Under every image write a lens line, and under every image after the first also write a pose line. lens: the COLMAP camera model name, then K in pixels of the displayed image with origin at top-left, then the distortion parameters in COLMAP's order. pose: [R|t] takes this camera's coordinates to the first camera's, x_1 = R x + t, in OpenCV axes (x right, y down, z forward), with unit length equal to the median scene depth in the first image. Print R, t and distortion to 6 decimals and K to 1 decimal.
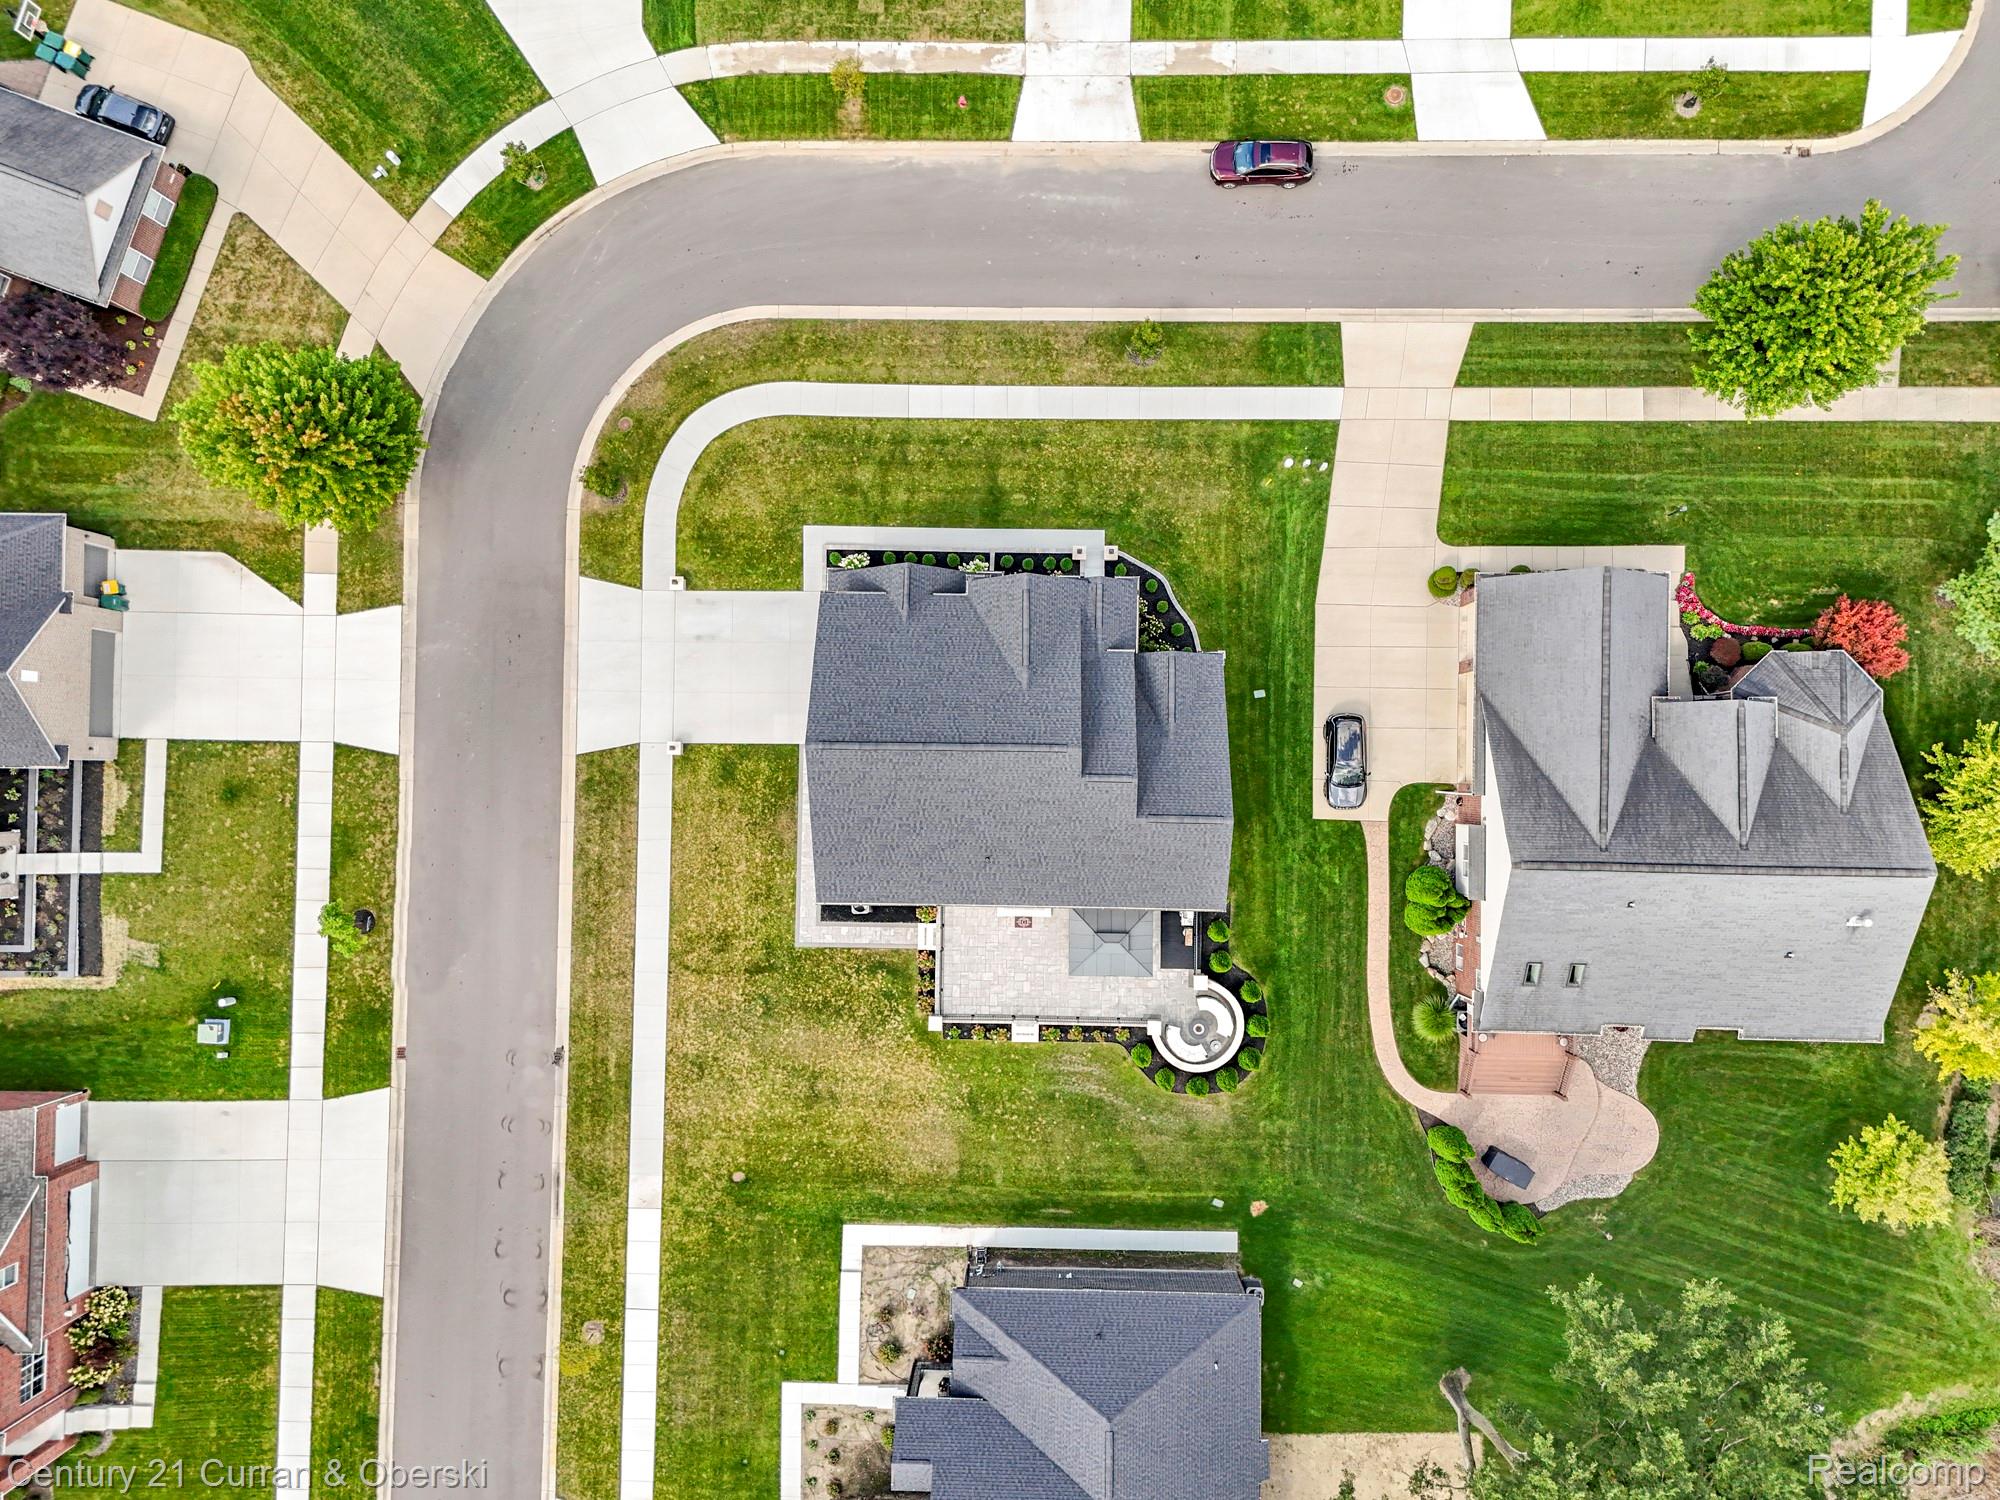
lens RADIAL K [[1477.6, 0, 1000.0], [0, 1477.6, 750.0], [0, 0, 1]] dist [0.002998, 0.003365]
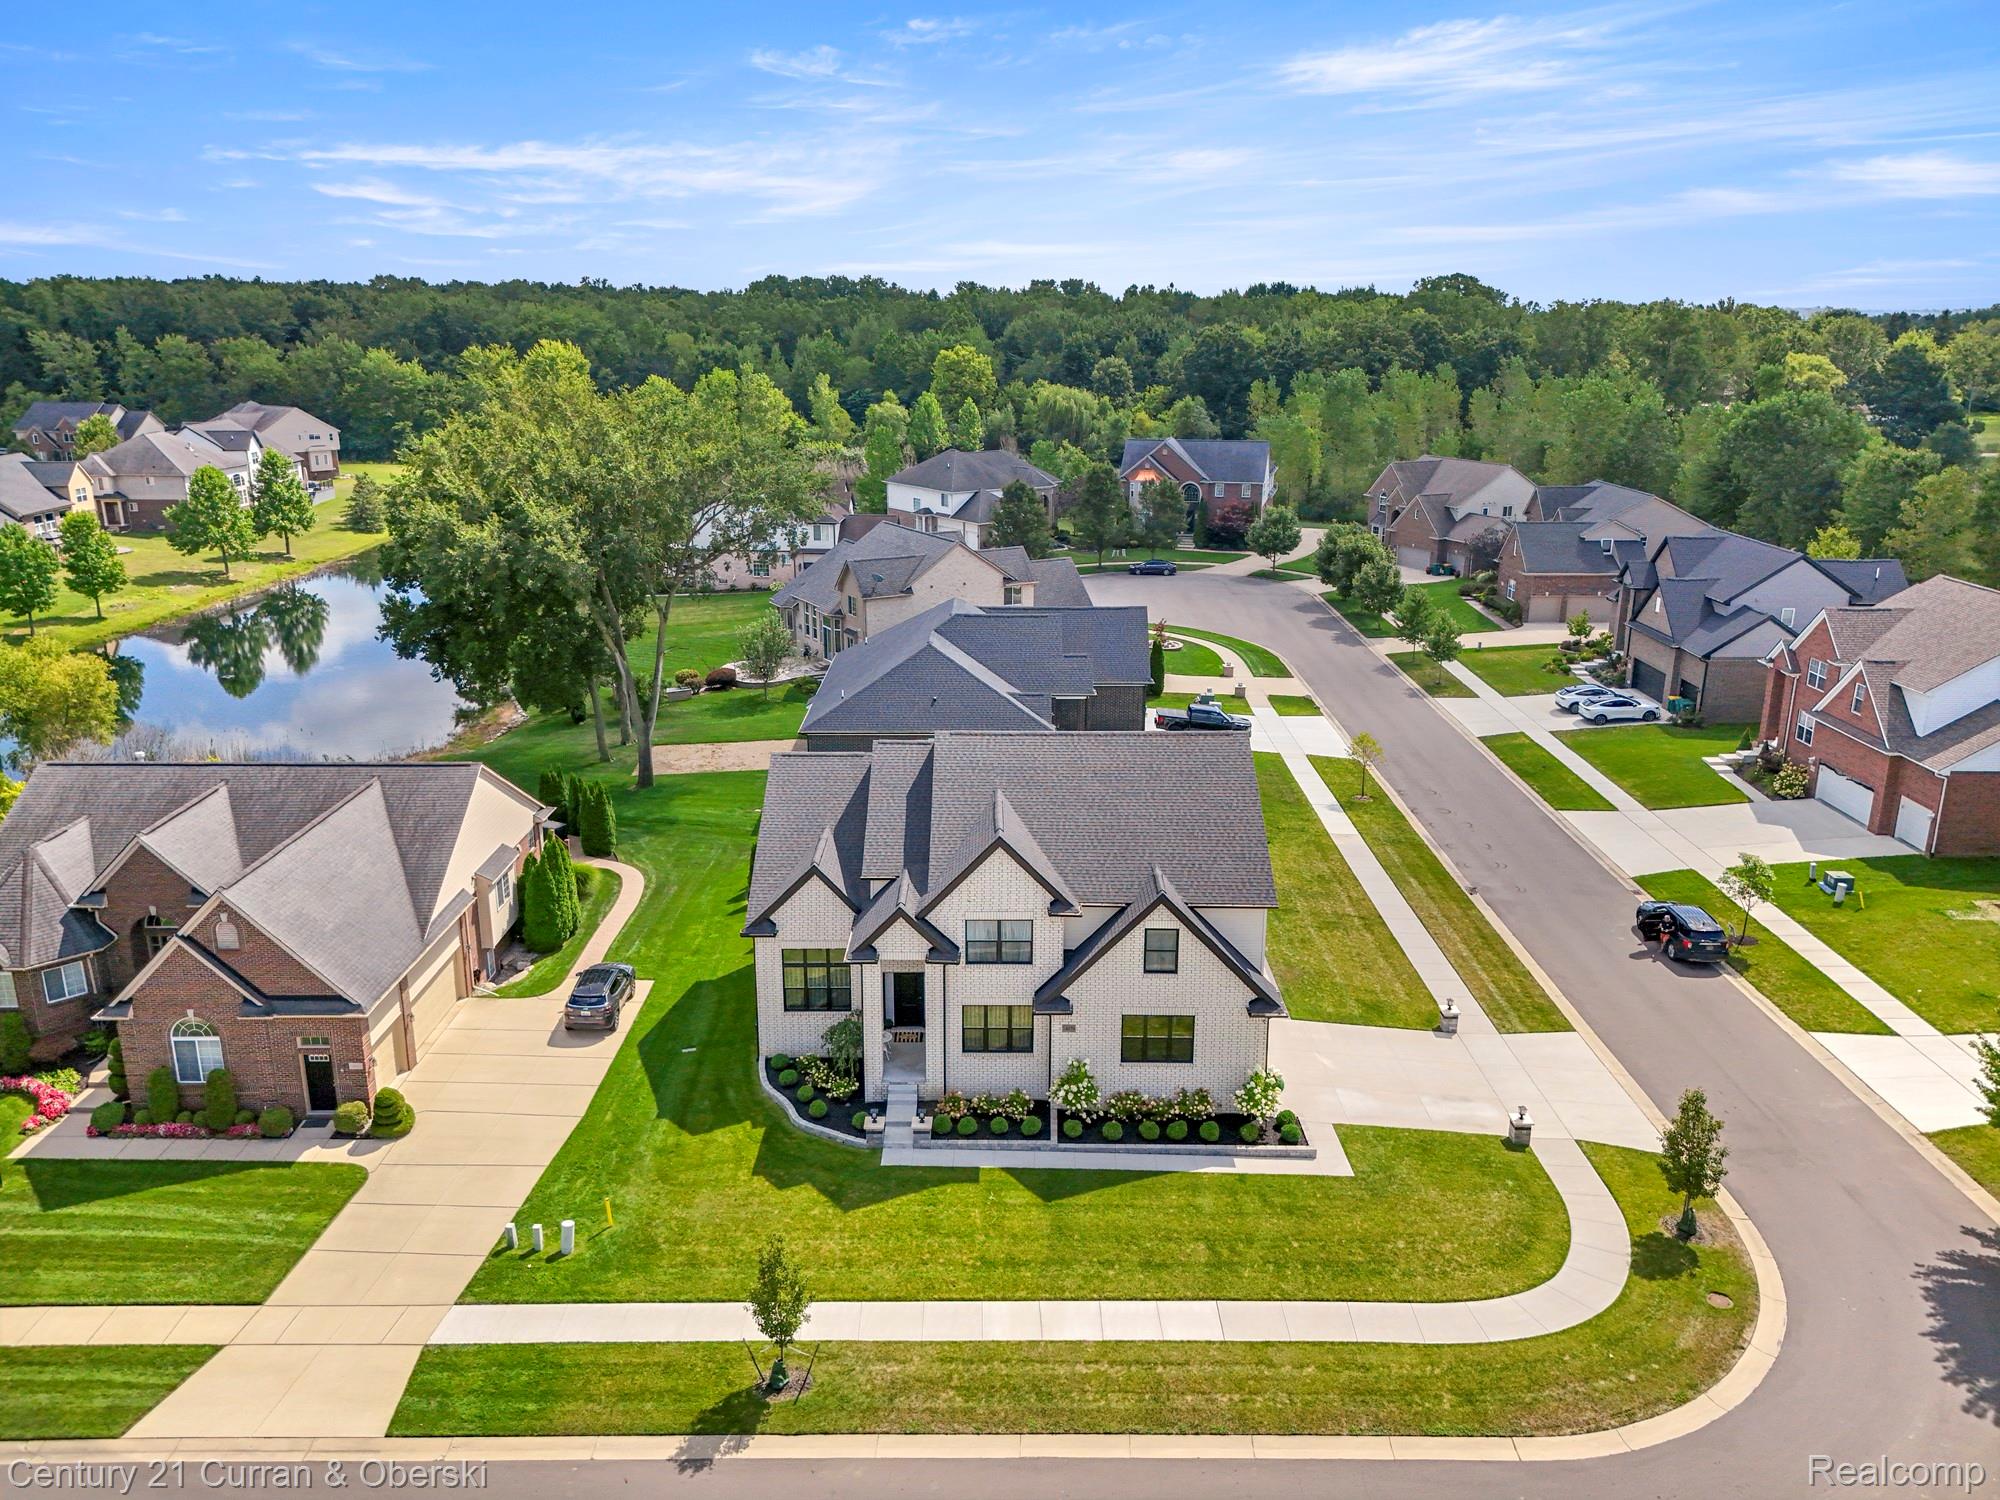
lens RADIAL K [[1477.6, 0, 1000.0], [0, 1477.6, 750.0], [0, 0, 1]] dist [0.002998, 0.003365]
pose [[-0.999267, 0.037813, -0.005992, 0.016104], [-0.015591, -0.258971, 0.965759, -0.712463], [0.034967, 0.965145, 0.259371, 0.650573]]
